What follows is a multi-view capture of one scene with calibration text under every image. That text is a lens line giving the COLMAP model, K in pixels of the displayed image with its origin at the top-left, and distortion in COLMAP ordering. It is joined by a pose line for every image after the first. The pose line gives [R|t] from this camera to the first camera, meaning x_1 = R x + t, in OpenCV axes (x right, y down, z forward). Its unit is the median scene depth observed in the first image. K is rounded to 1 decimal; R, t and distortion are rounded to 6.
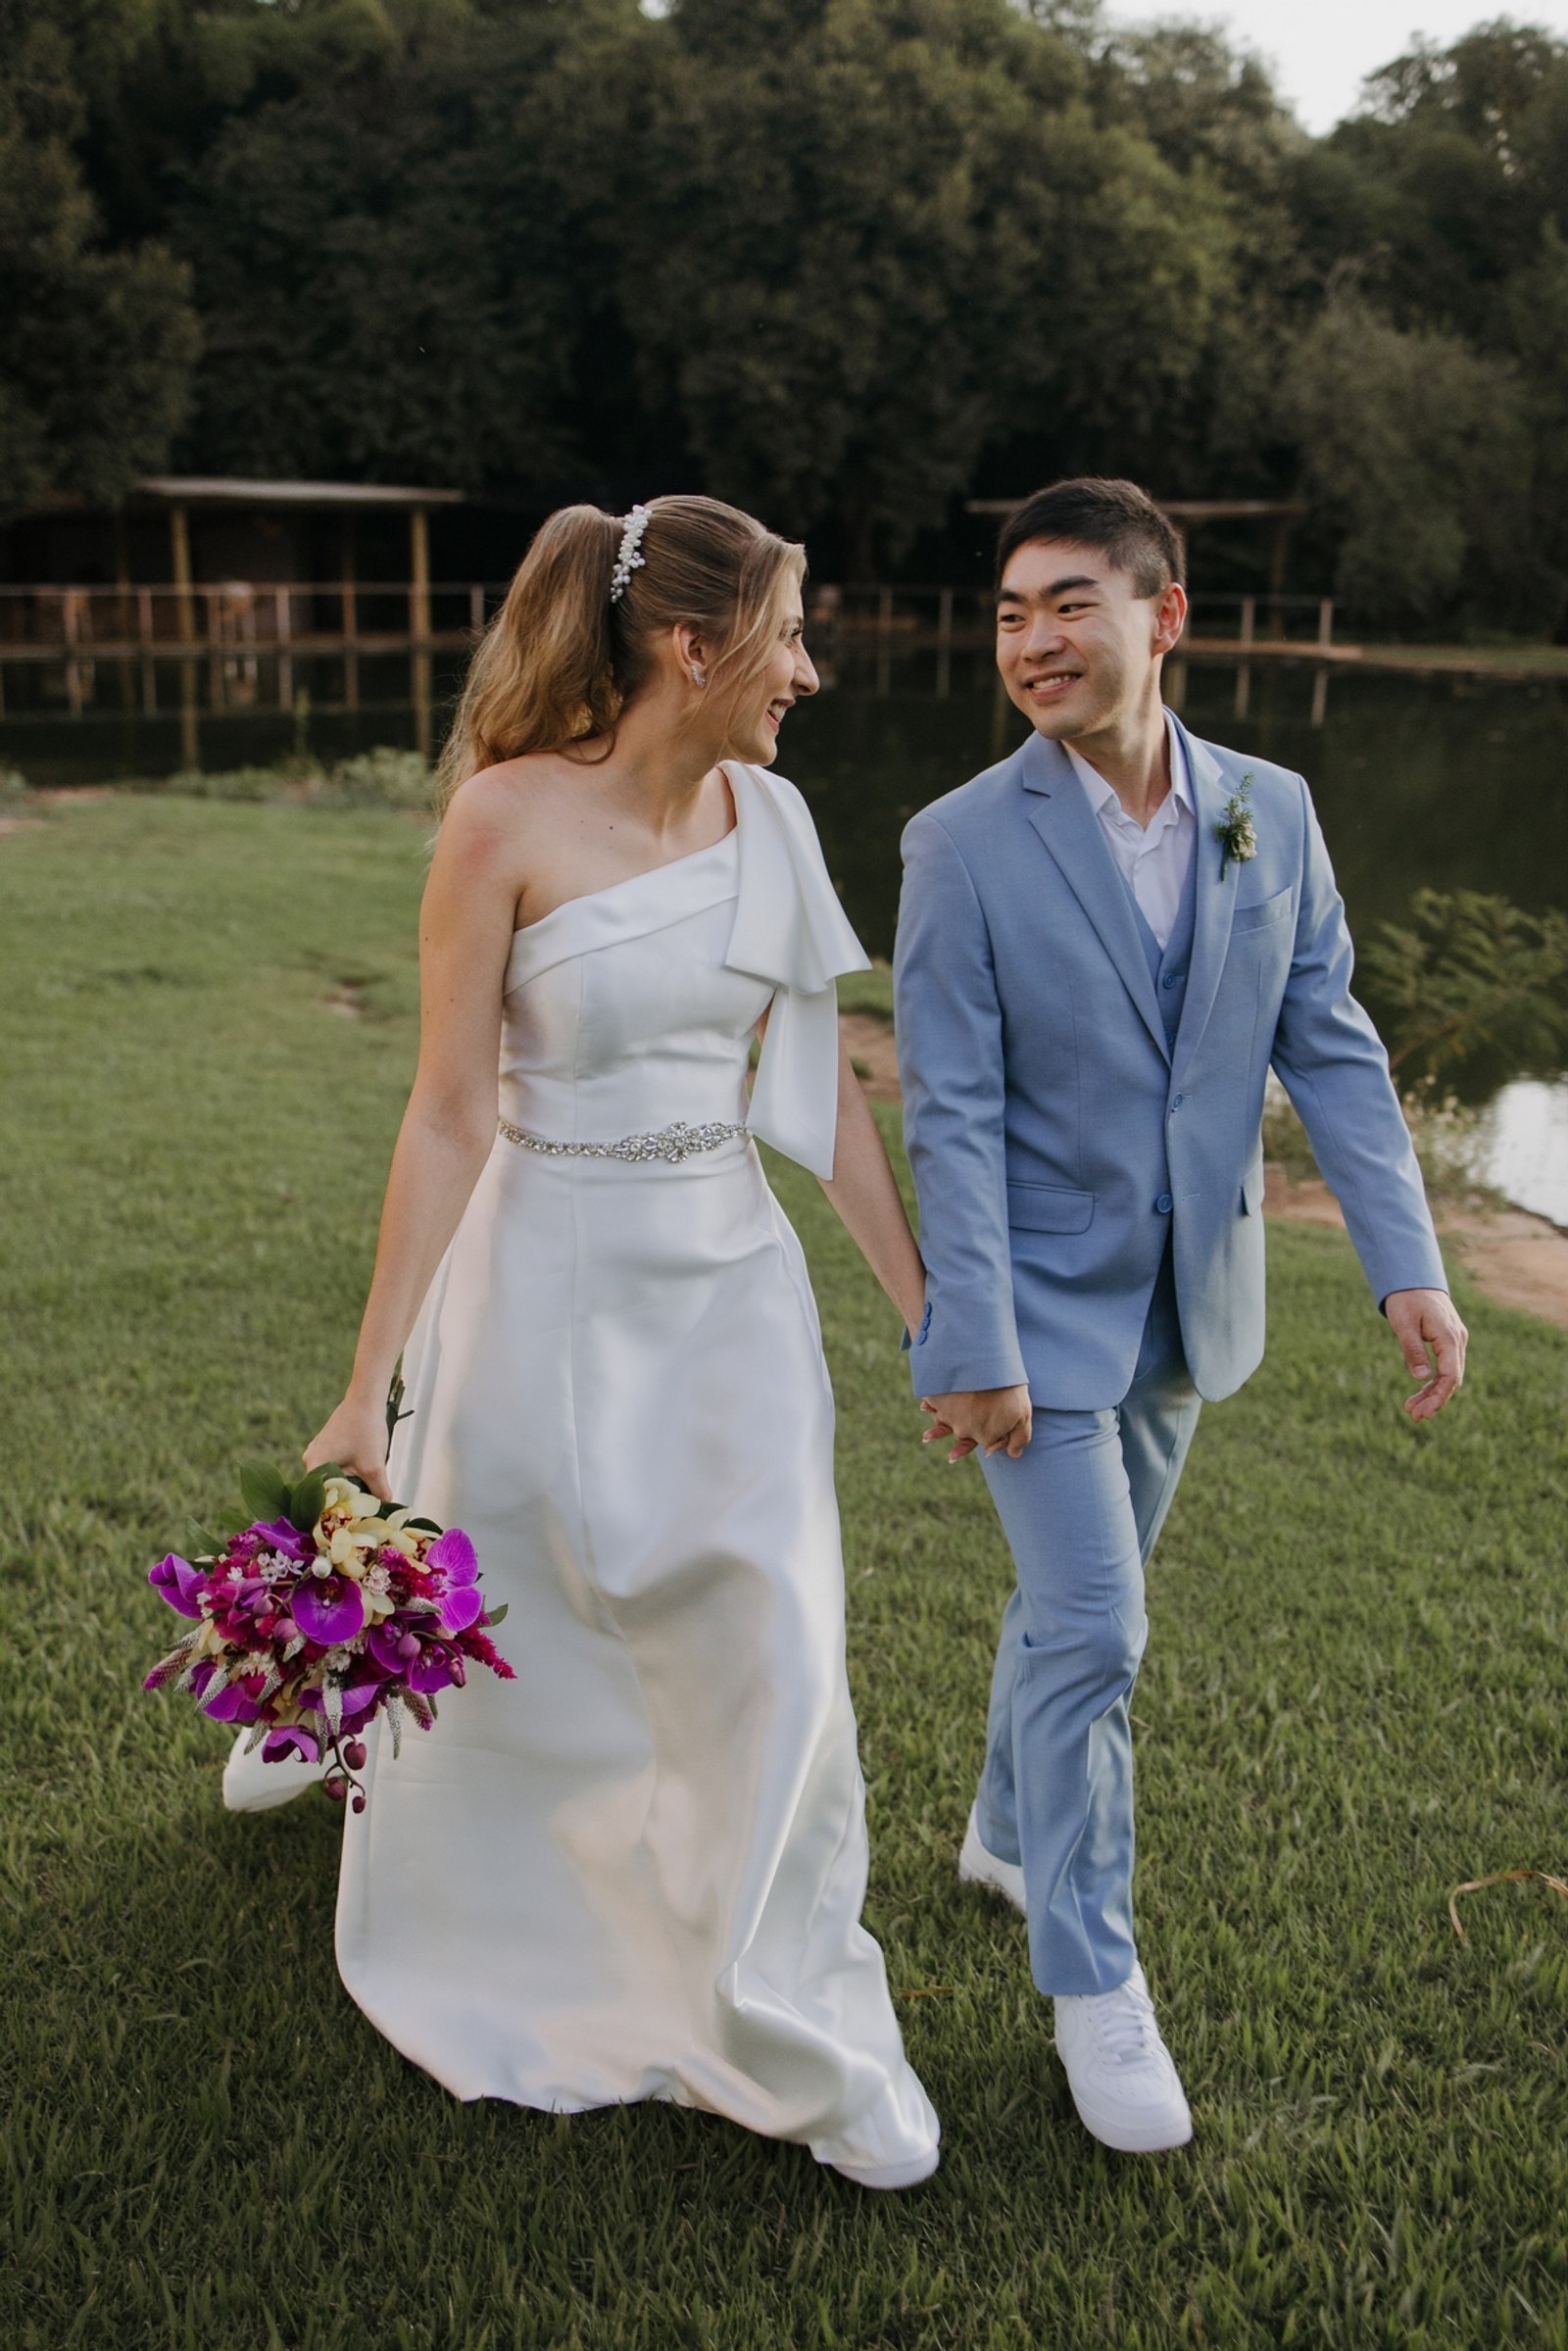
lens RADIAL K [[2435.6, 0, 741.0], [0, 2435.6, 1138.6], [0, 0, 1]] dist [0.022606, 0.009656]
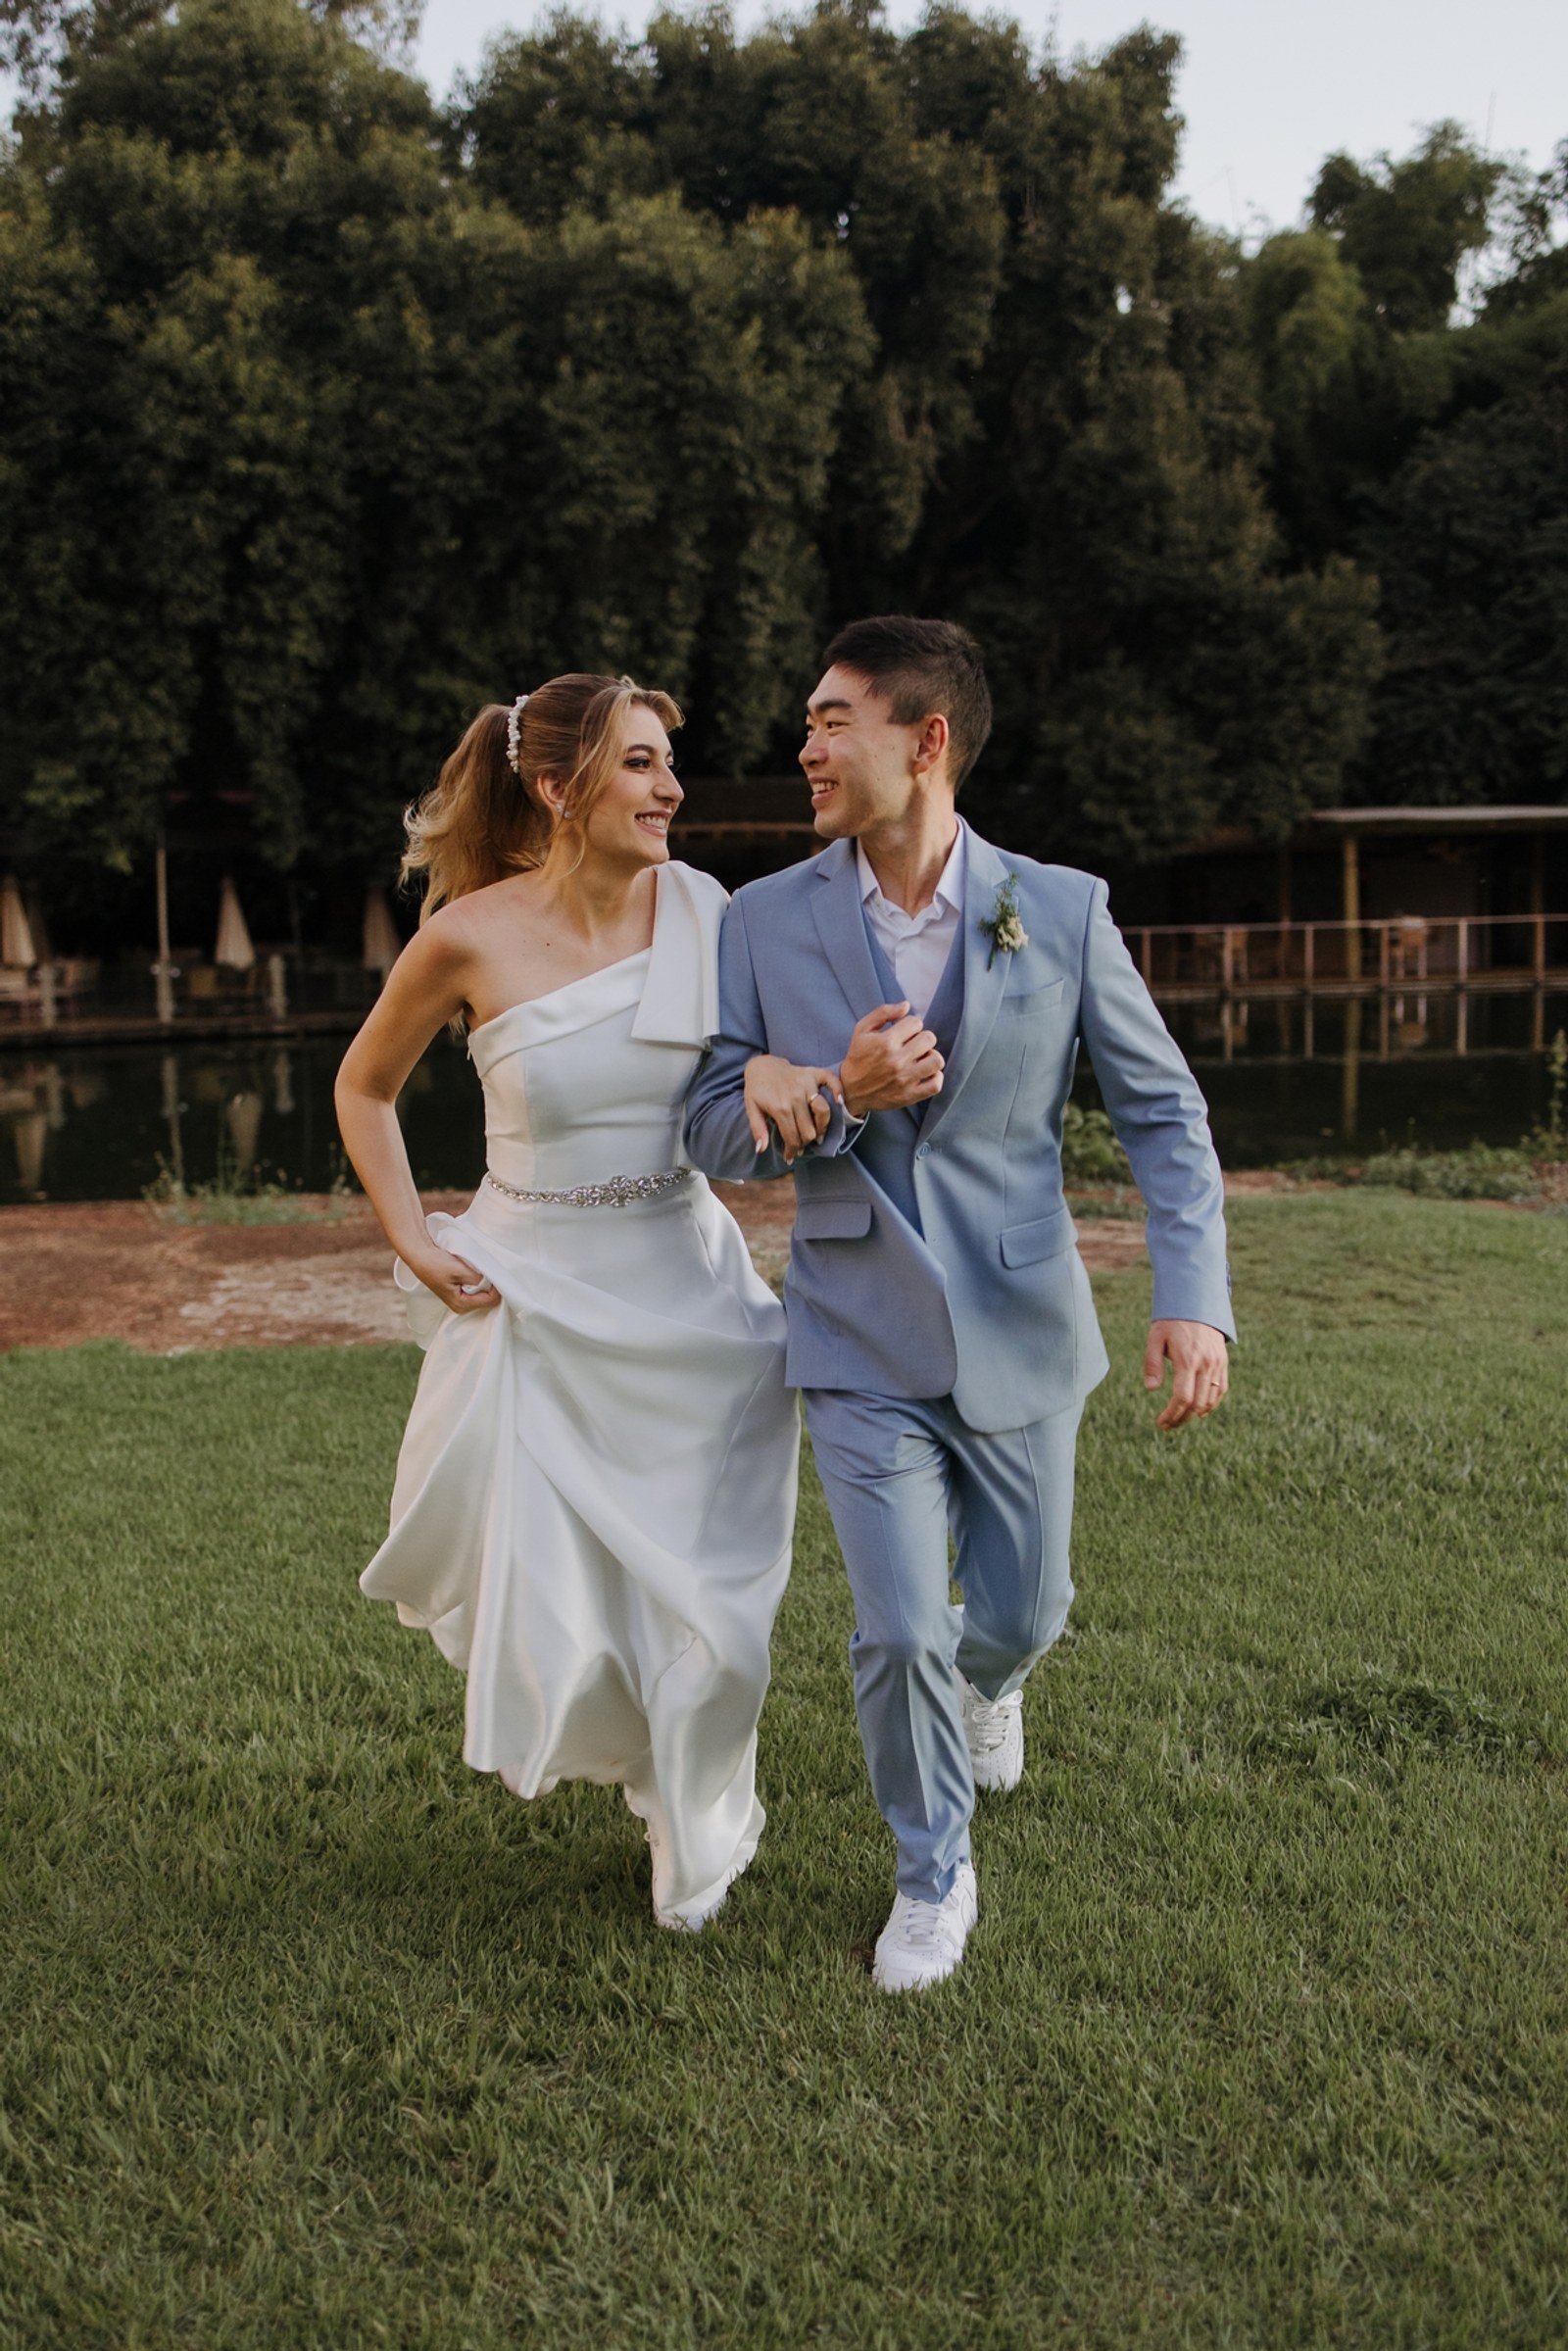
lens RADIAL K [[2435.6, 0, 741.0], [0, 2435.6, 1138.6], [0, 0, 1]] dist [0.022606, 0.009656]
pose [[0.896956, 0.011608, -0.441968, -0.029287], [-0.072408, 0.990014, -0.120948, -0.018873], [0.436151, 0.140487, 0.888839, 0.101712]]
